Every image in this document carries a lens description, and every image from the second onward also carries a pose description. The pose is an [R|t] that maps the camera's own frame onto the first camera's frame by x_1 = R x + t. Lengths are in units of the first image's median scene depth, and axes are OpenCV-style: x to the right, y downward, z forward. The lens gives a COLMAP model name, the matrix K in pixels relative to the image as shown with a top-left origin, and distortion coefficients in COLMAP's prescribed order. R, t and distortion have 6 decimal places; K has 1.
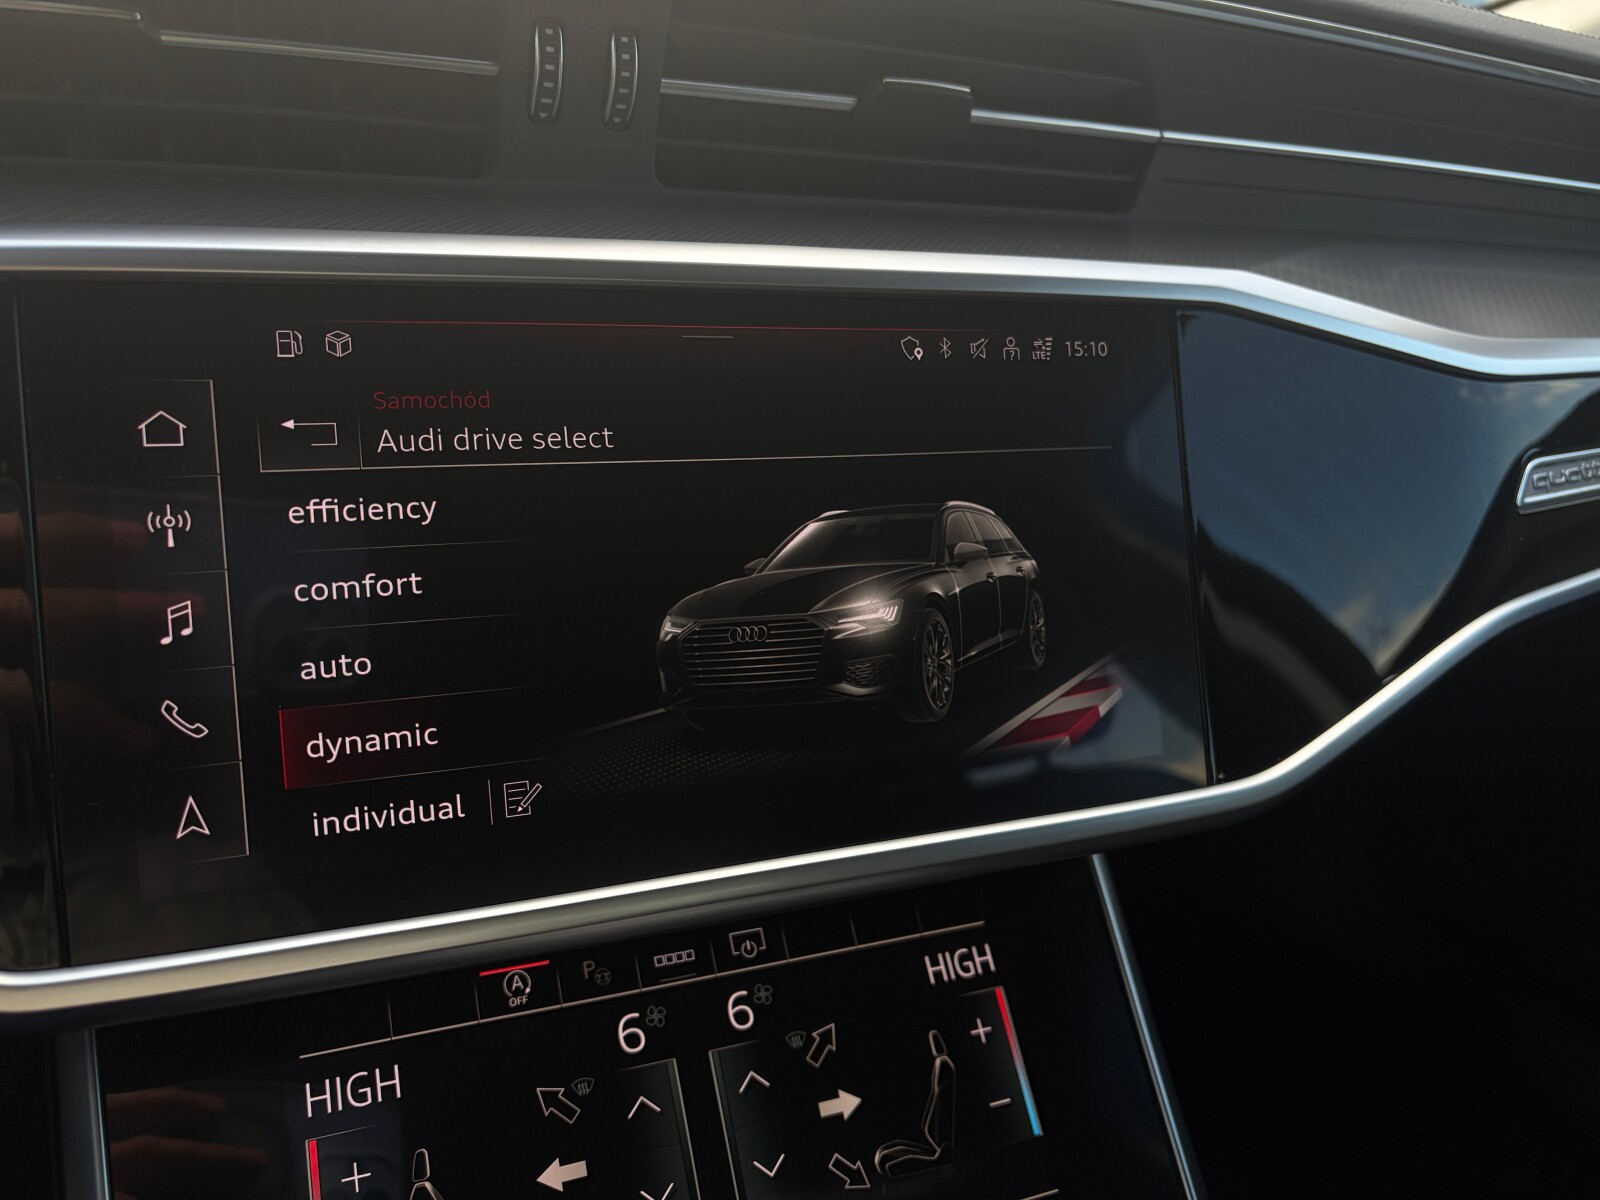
lens RADIAL K [[1239.3, 0, 795.1], [0, 1239.3, 605.8], [0, 0, 1]] dist [0.000024, 0.006323]
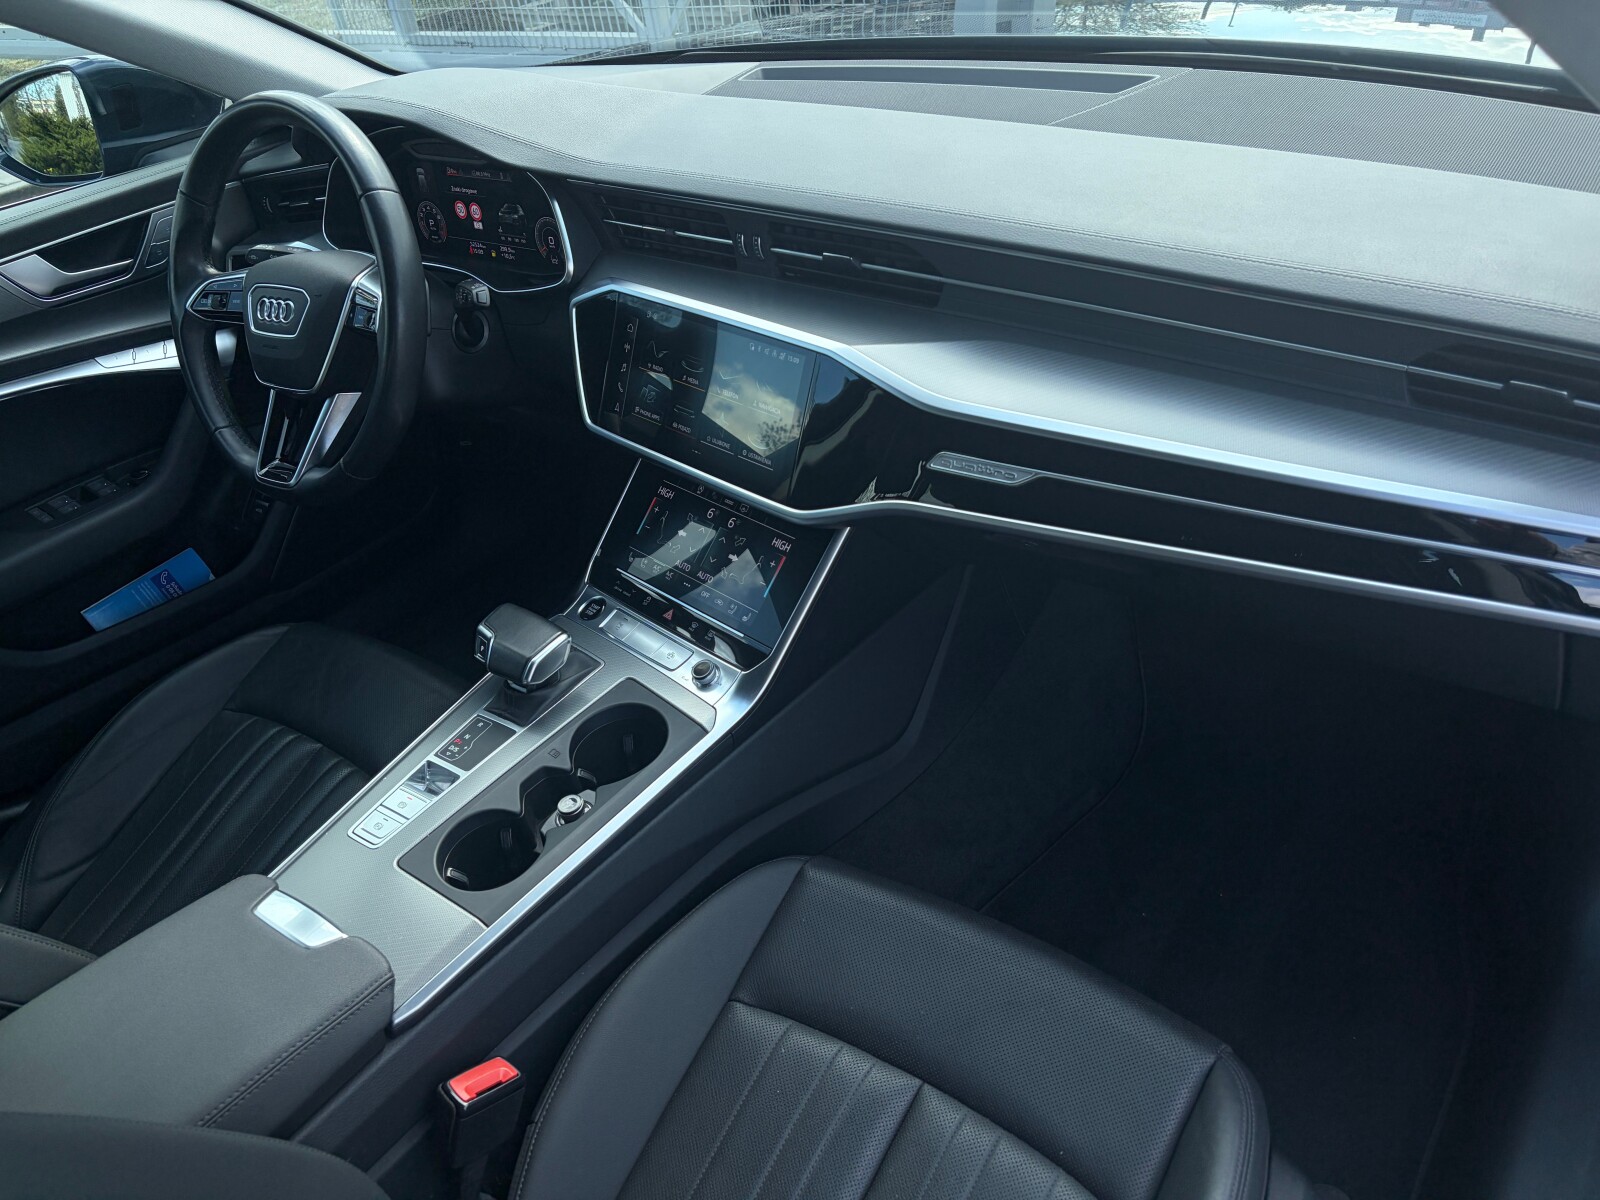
lens RADIAL K [[1191.8, 0, 803.0], [0, 1191.8, 604.7], [0, 0, 1]] dist [0.052574, -0.069387]
pose [[0.366285, 0.417621, -0.831521, 2.972625], [-0.231199, 0.906449, 0.353409, -0.707476], [0.901322, 0.062798, 0.428572, -0.240591]]
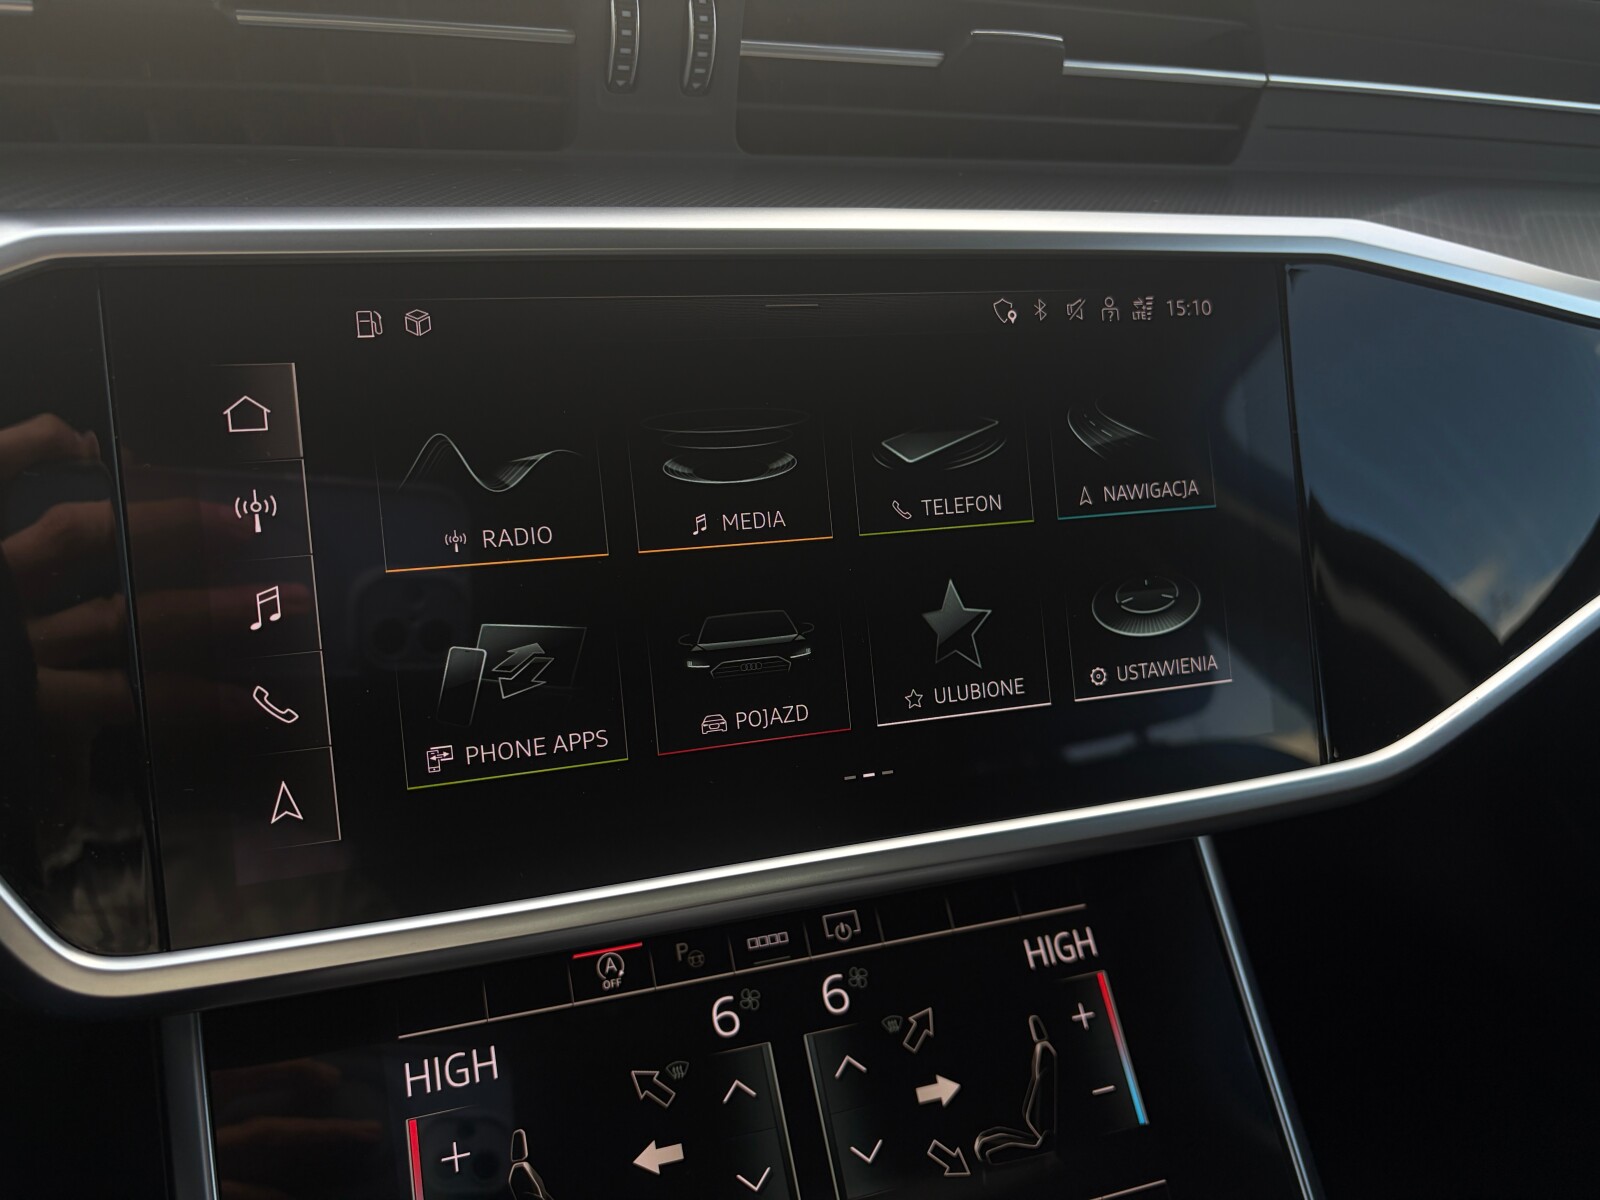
lens RADIAL K [[1239.8, 0, 799.6], [0, 1239.8, 612.1], [0, 0, 1]] dist [0.000455, -0.001707]
pose [[0.997559, -0.012637, -0.068682, -0.001064], [0.014346, 0.999598, 0.024444, -0.001099], [0.068346, -0.025370, 0.997339, 0.024648]]
